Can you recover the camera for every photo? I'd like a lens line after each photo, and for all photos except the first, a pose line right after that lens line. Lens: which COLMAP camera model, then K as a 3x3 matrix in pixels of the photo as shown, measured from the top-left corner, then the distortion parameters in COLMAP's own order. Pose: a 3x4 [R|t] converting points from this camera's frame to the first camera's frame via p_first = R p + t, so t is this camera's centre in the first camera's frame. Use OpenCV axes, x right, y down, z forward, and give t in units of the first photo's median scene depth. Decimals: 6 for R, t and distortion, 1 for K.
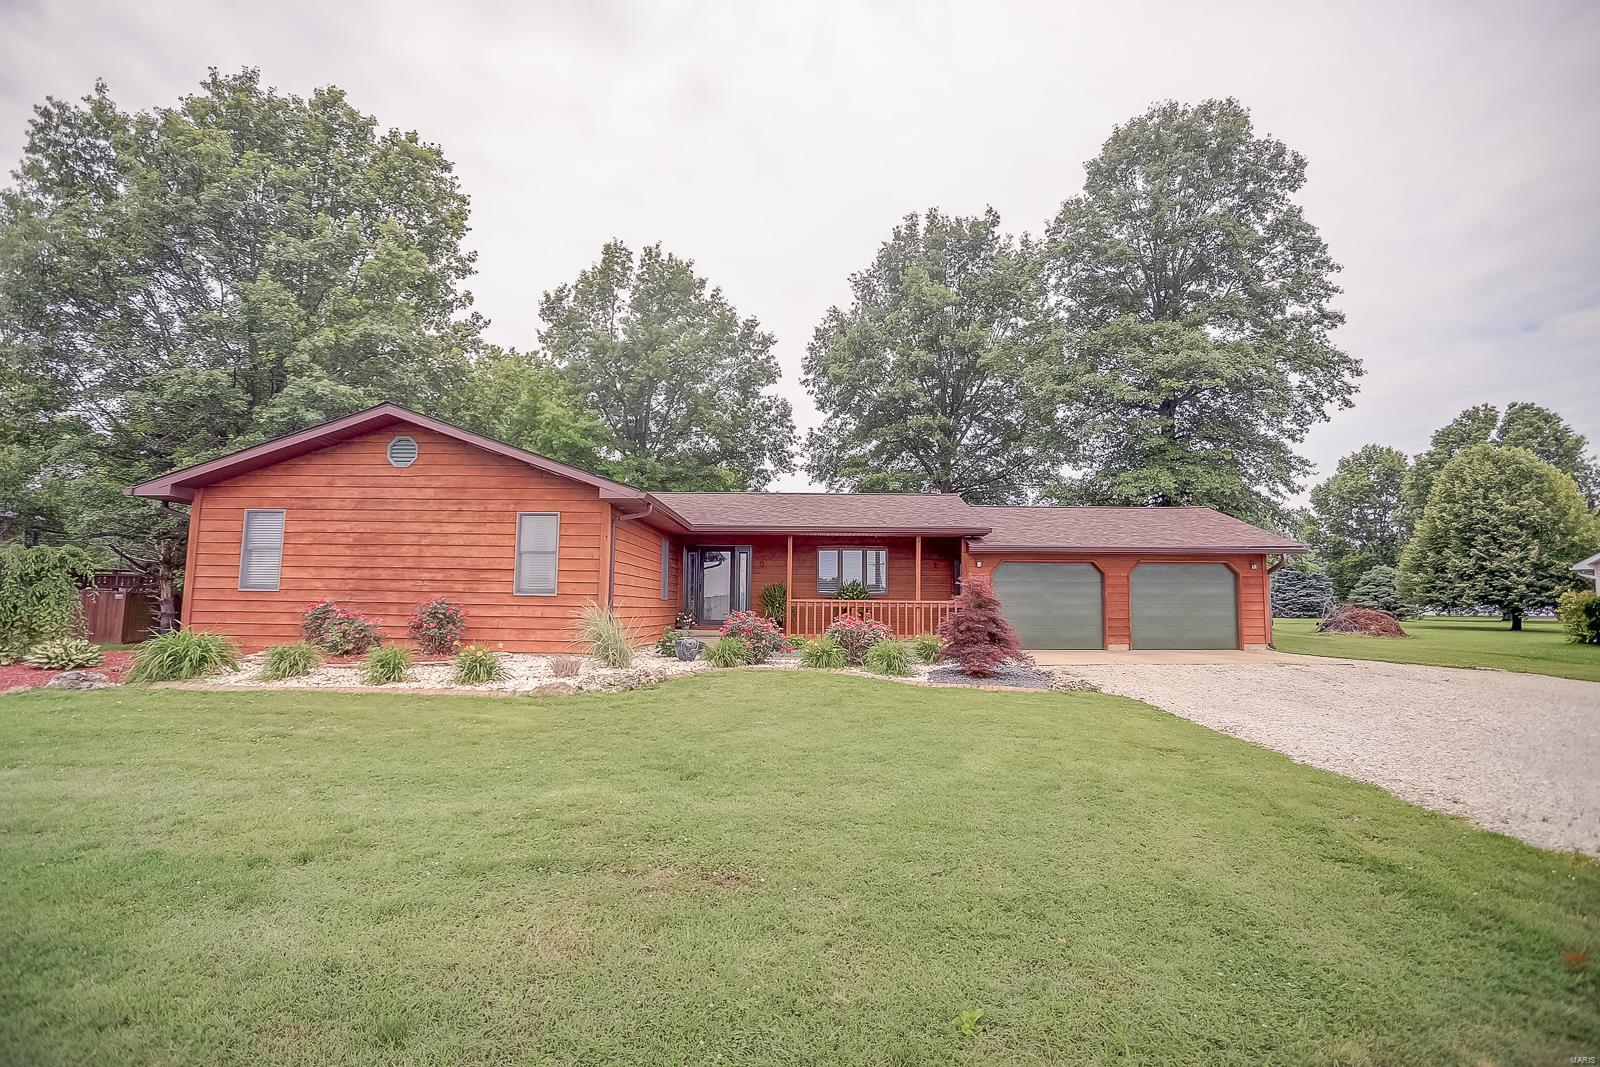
lens RADIAL K [[802.3, 0, 800.0], [0, 802.3, 533.5], [0, 0, 1]] dist [-0.090103, 0.048951]
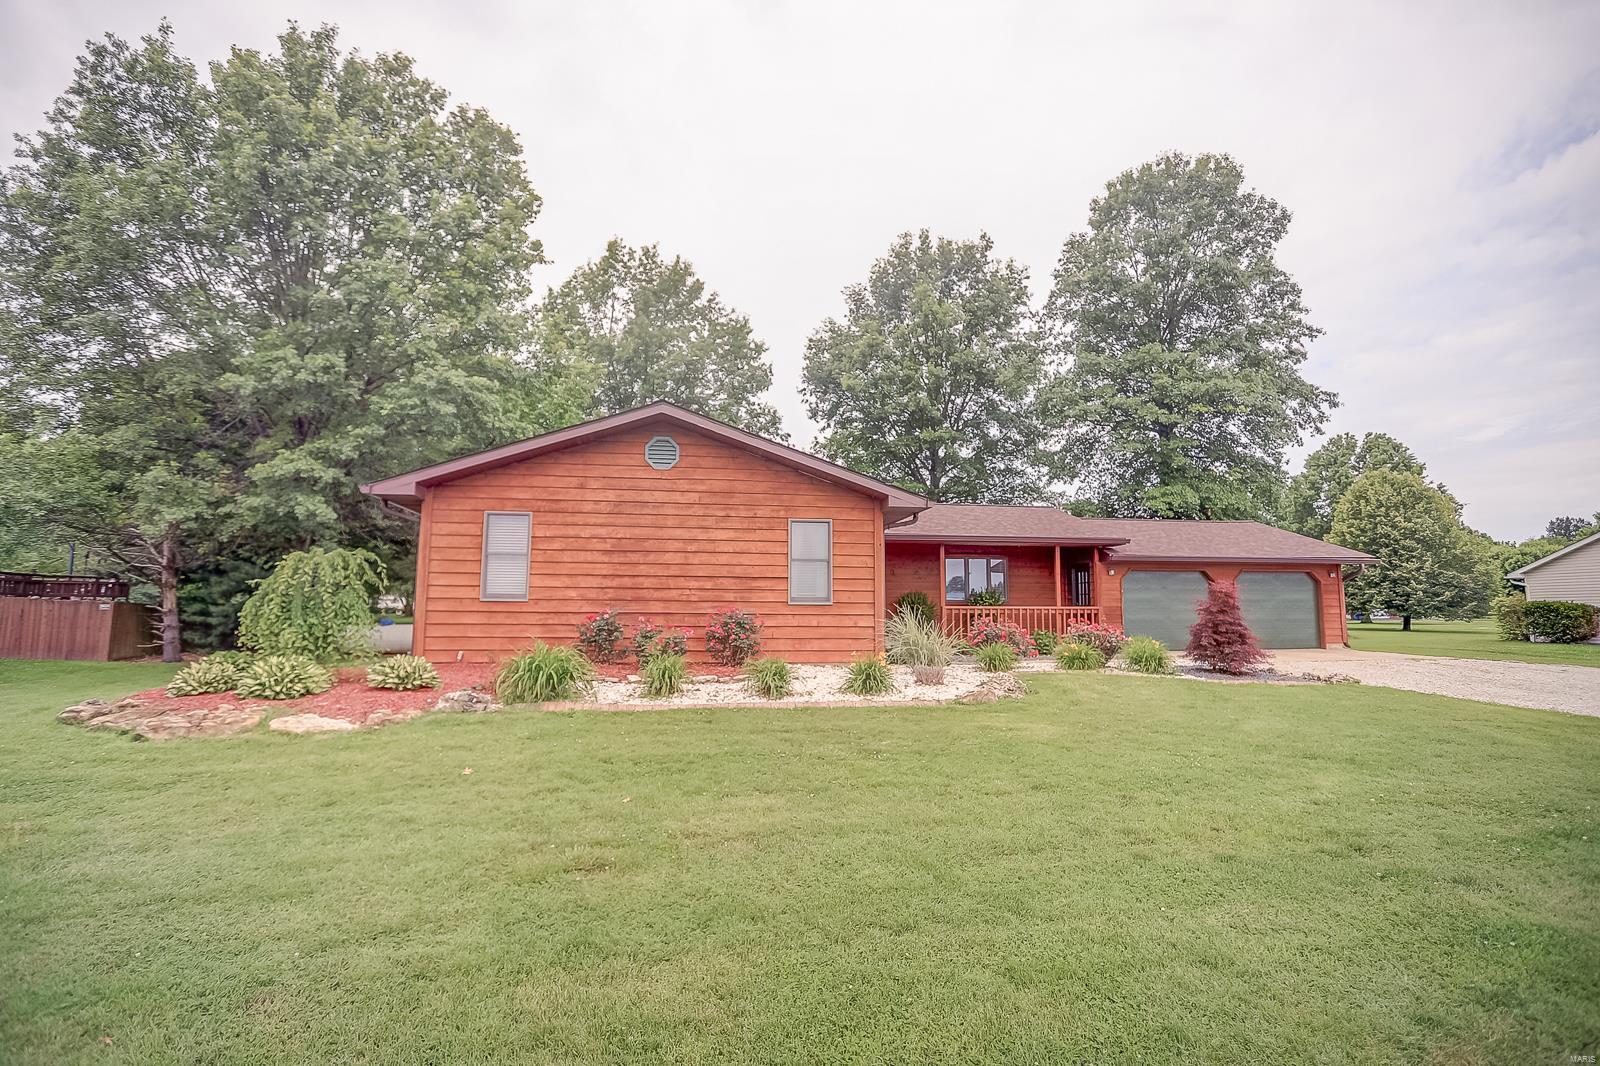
lens RADIAL K [[802.3, 0, 800.0], [0, 802.3, 533.0], [0, 0, 1]] dist [-0.090103, 0.048951]
pose [[0.985580, 0.011066, 0.168849, -0.367238], [-0.009366, 0.999897, -0.010865, 0.000740], [-0.168952, 0.009127, 0.985582, 0.017372]]
